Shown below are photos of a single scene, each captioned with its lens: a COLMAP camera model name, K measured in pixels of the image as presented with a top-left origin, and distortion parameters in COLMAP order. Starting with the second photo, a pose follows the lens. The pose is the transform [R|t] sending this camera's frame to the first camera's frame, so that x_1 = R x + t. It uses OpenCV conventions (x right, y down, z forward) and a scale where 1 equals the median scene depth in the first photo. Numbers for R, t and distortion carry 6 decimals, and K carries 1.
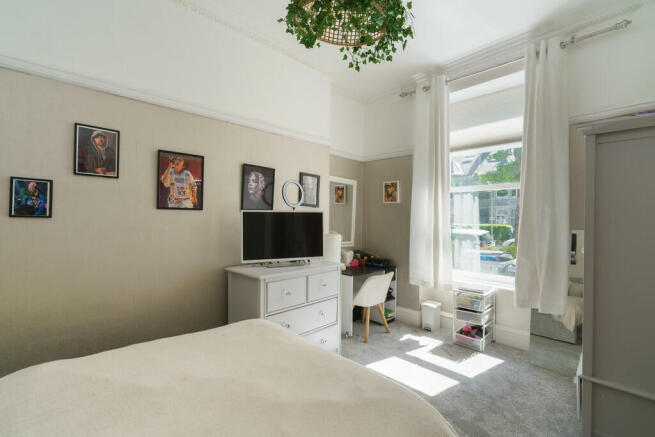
lens RADIAL K [[296.6, 0, 323.5], [0, 296.6, 216.1], [0, 0, 1]] dist [-0.001166, 0.002016]
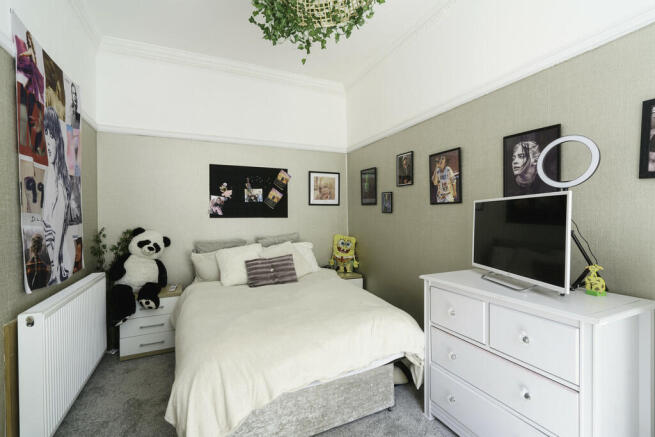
lens RADIAL K [[296.6, 0, 323.5], [0, 296.6, 216.1], [0, 0, 1]] dist [-0.001166, 0.002016]
pose [[-0.363704, -0.010188, -0.931459, 0.674504], [0.002207, 0.999928, -0.011799, 0.033014], [0.931512, -0.006347, -0.363656, 0.977835]]
